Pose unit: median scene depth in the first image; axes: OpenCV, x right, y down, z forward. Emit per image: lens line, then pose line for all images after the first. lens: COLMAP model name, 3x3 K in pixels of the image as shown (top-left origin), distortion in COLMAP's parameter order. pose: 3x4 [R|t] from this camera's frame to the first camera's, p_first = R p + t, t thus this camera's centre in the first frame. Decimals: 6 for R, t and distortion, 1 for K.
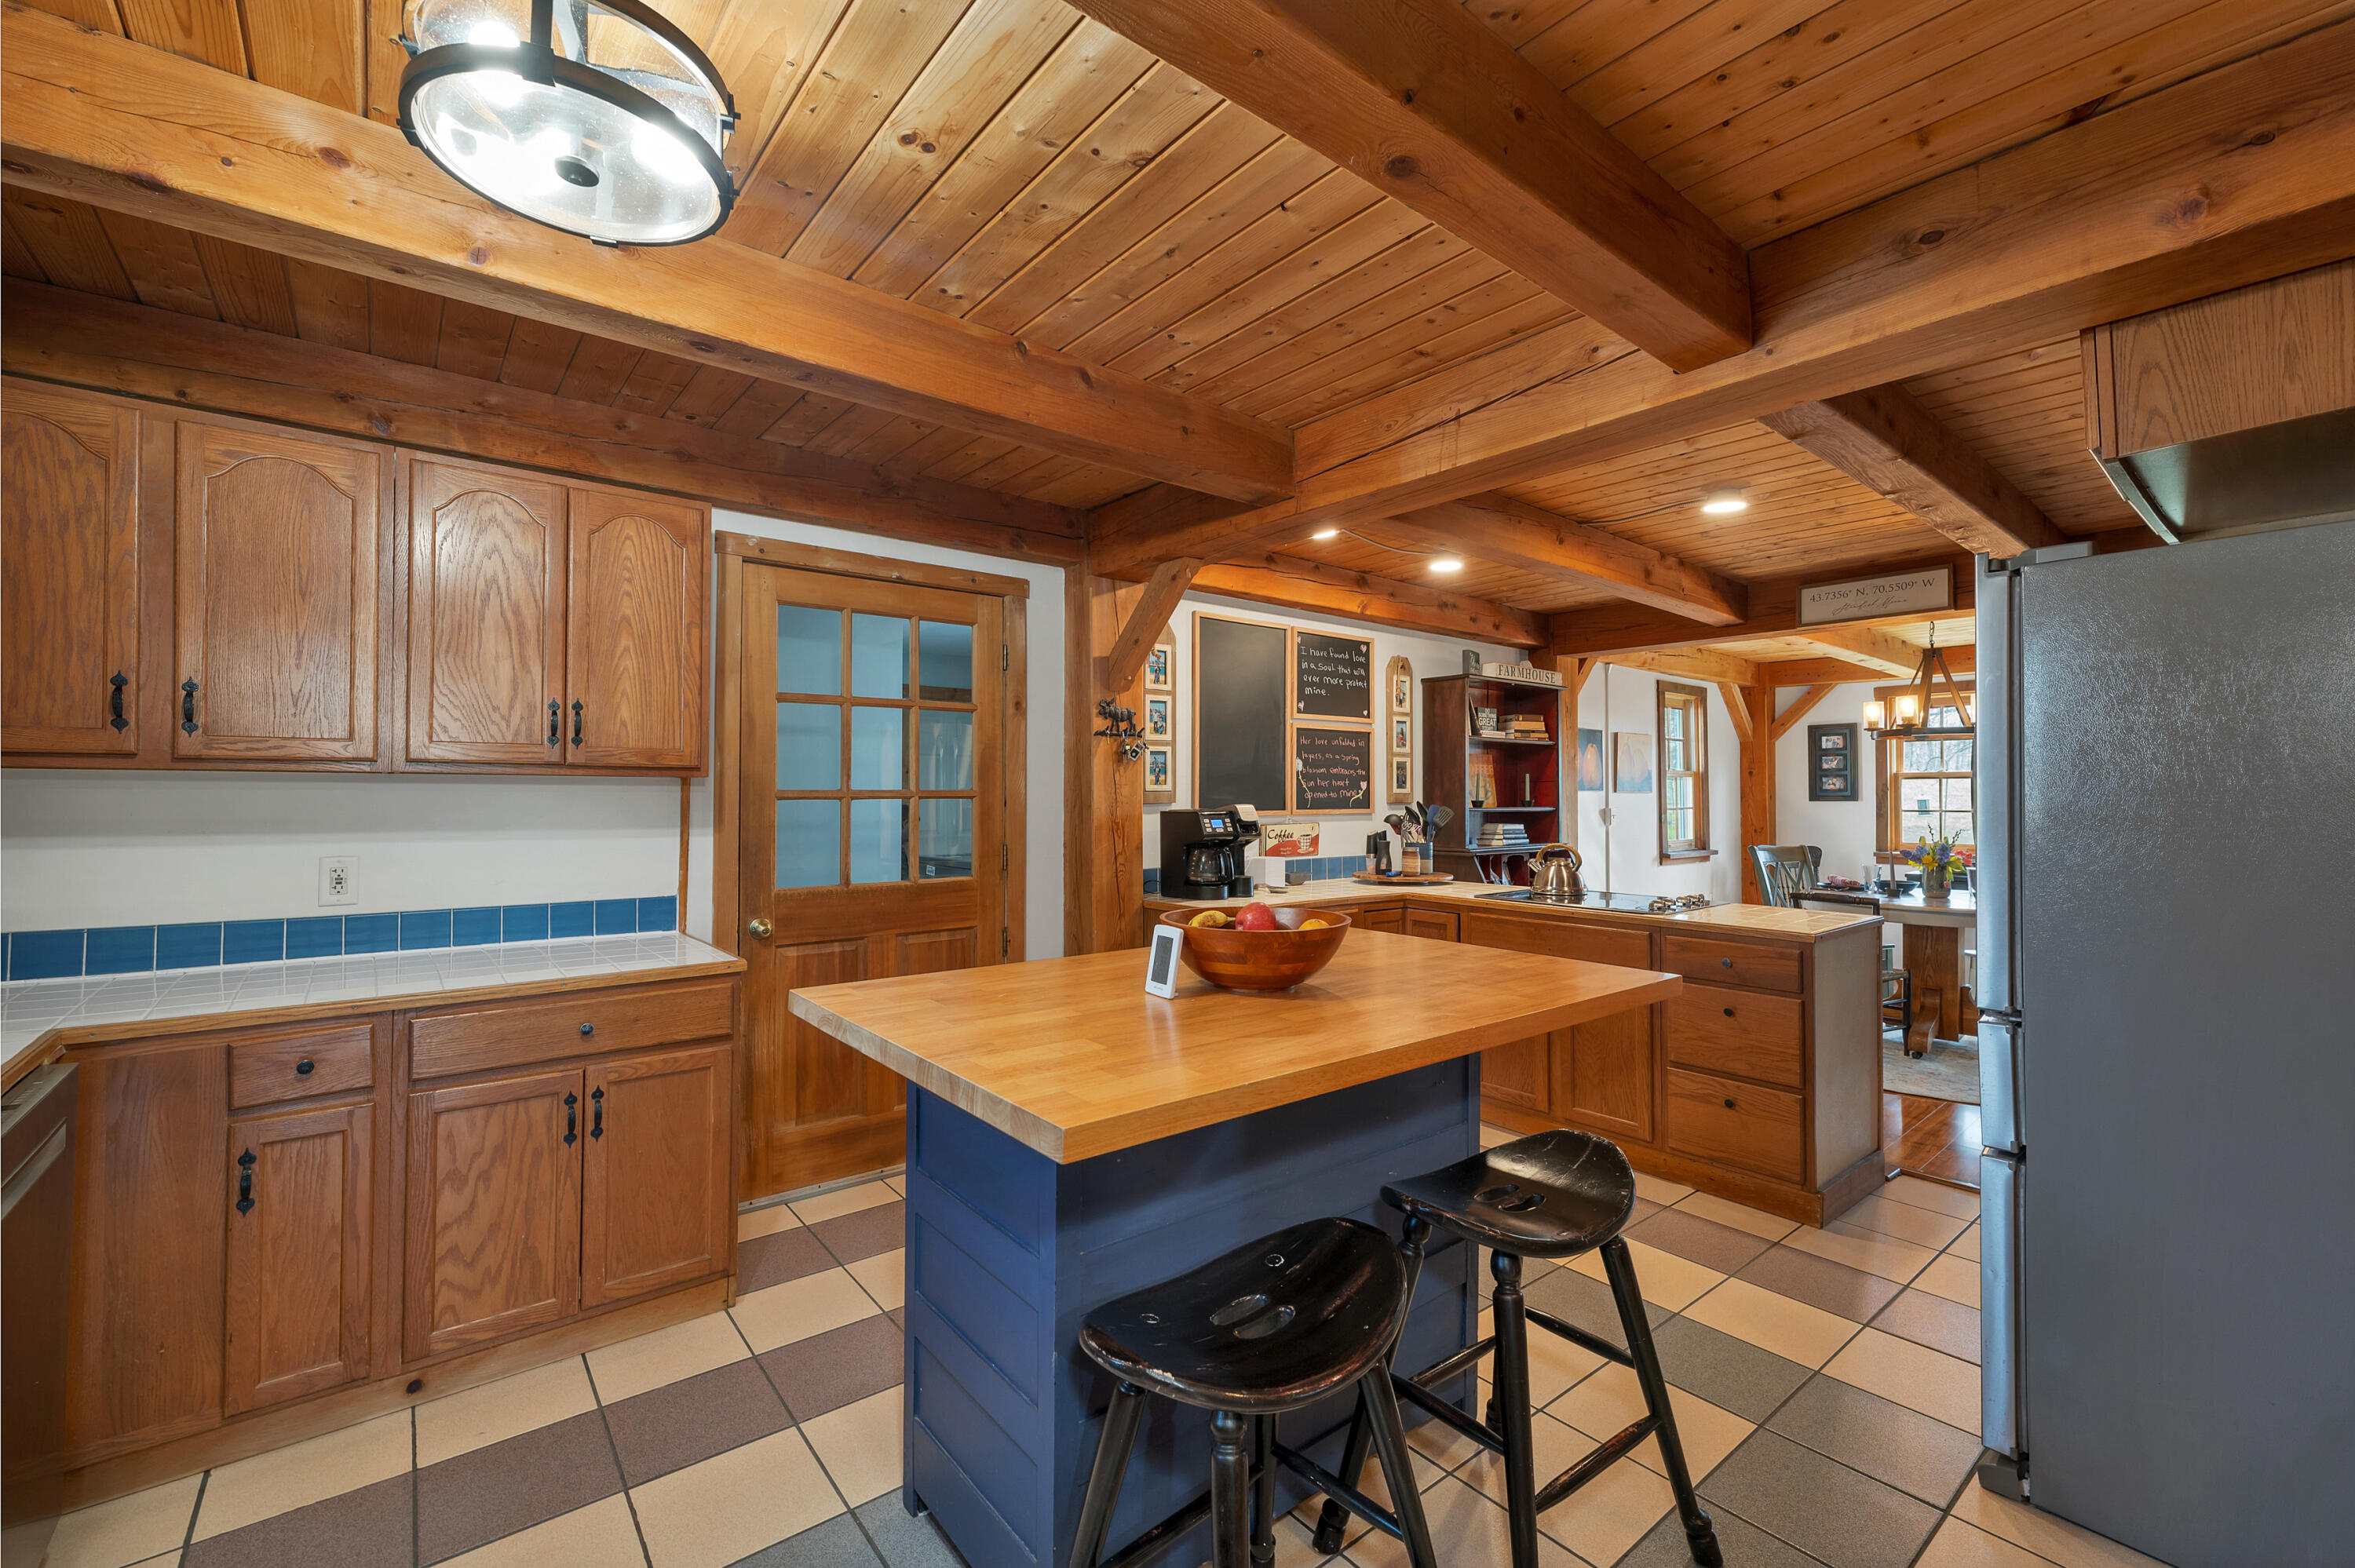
lens RADIAL K [[948.9, 0, 1177.5], [0, 948.9, 784.0], [0, 0, 1]] dist [-0.000391, -0.000087]
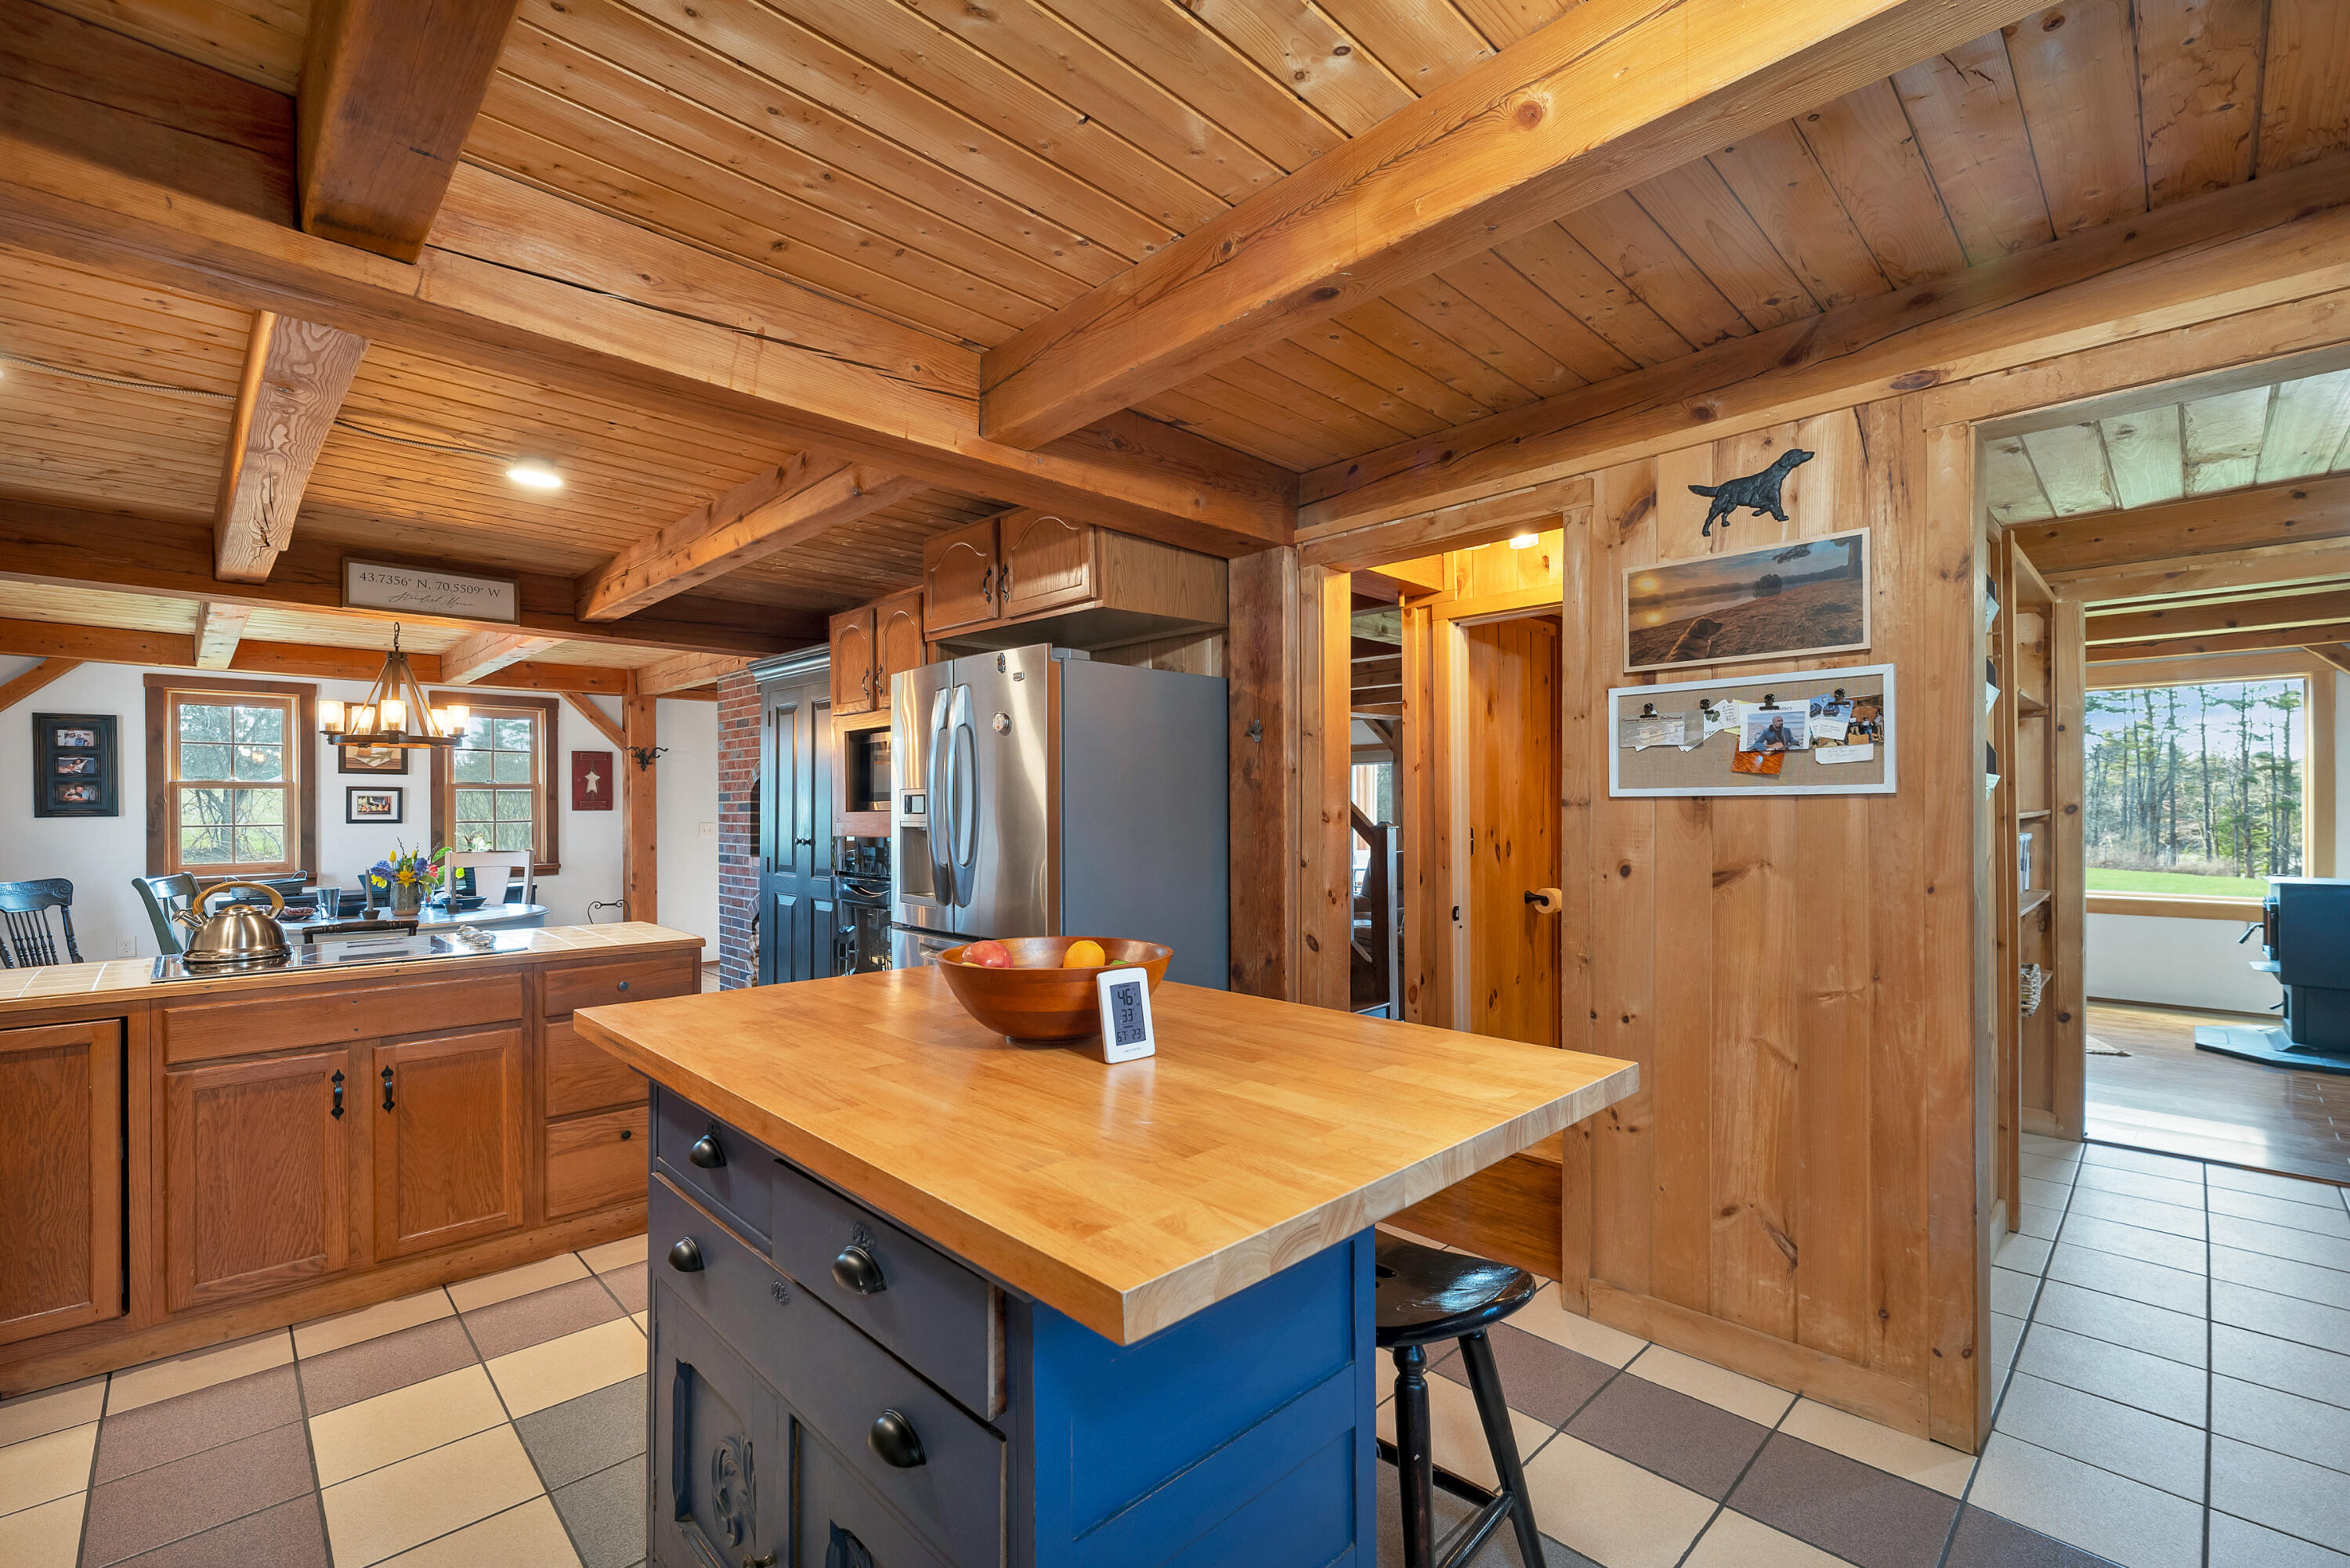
lens RADIAL K [[992.5, 0, 1176.3], [0, 992.5, 807.2], [0, 0, 1]] dist [-0.000962, 0.000100]
pose [[-0.074829, -0.003609, 0.997190, -0.157529], [-0.006232, 0.999976, 0.003152, 0.002529], [-0.997177, -0.005979, -0.074850, 0.193828]]
